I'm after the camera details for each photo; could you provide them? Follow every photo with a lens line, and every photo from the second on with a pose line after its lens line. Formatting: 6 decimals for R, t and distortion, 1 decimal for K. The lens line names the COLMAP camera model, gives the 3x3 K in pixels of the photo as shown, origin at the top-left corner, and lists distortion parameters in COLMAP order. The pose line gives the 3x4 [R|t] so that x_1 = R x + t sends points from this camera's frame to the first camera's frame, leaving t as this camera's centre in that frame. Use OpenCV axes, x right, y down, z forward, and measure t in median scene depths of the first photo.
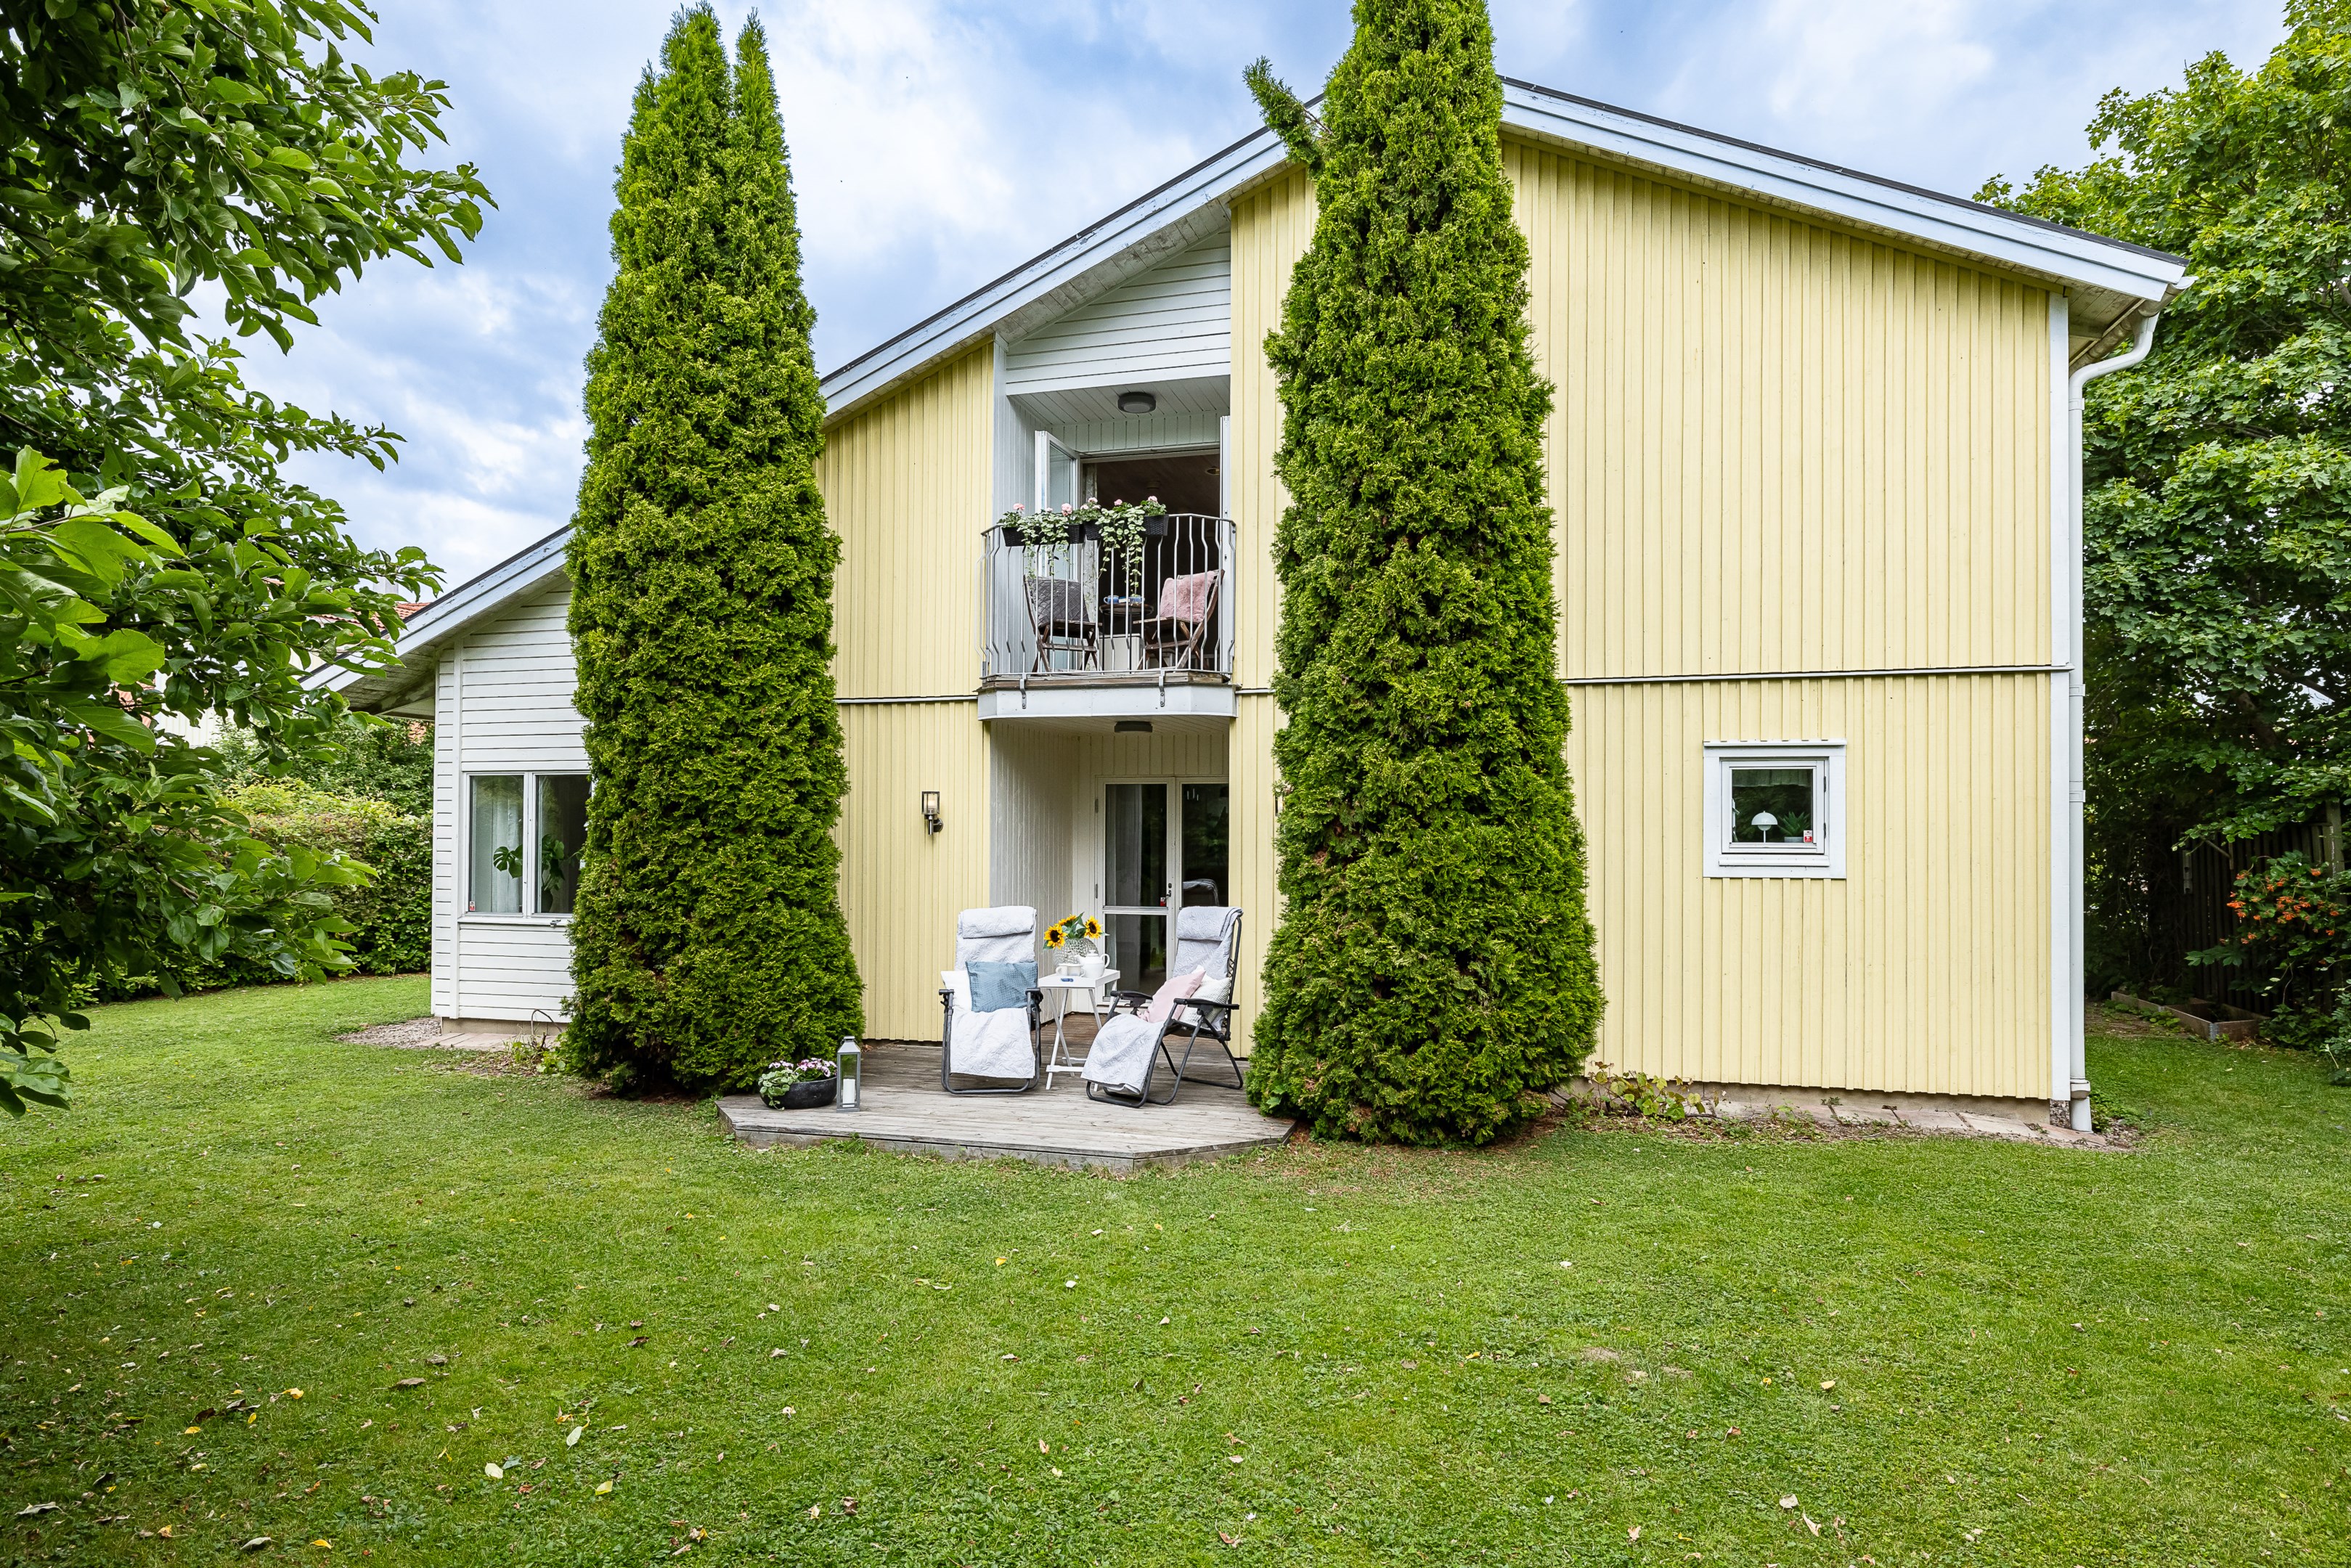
lens RADIAL K [[1284.3, 0, 1174.8], [0, 1284.3, 796.8], [0, 0, 1]] dist [-0.000395, -0.000132]
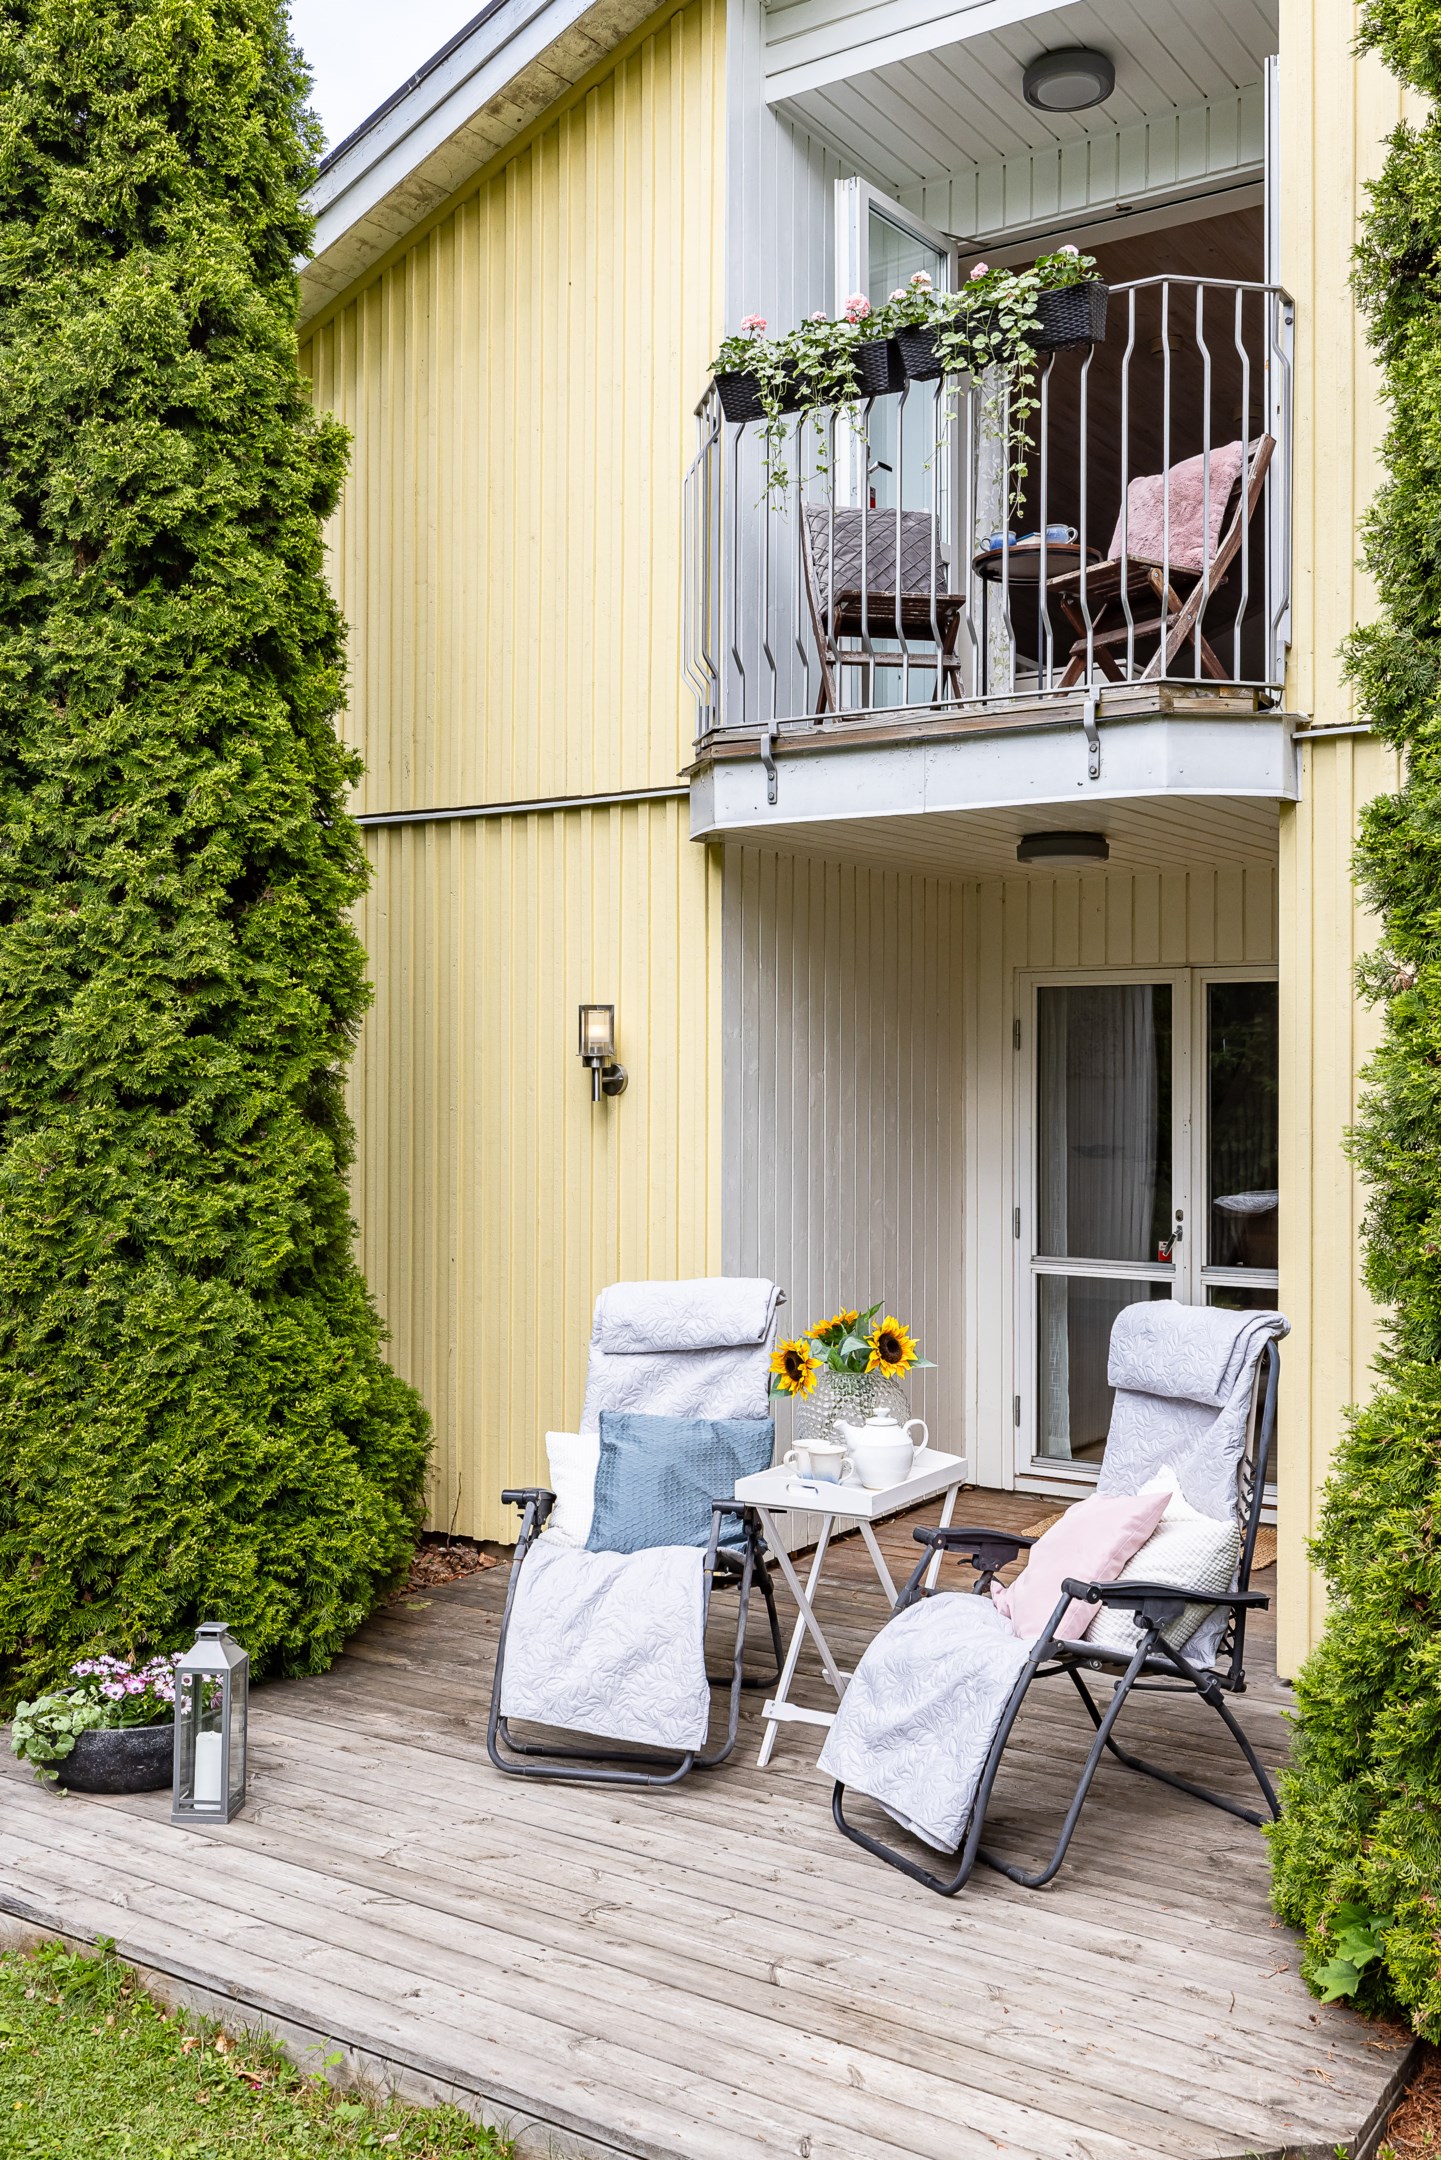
lens RADIAL K [[1919.2, 0, 721.5], [0, 1919.2, 1044.1], [0, 0, 1]] dist [-0.010244, 0.009621]
pose [[0.949939, -0.005389, -0.312389, 0.071203], [0.008838, 0.999915, 0.009627, 0.004457], [0.312311, -0.011906, 0.949905, 0.450223]]
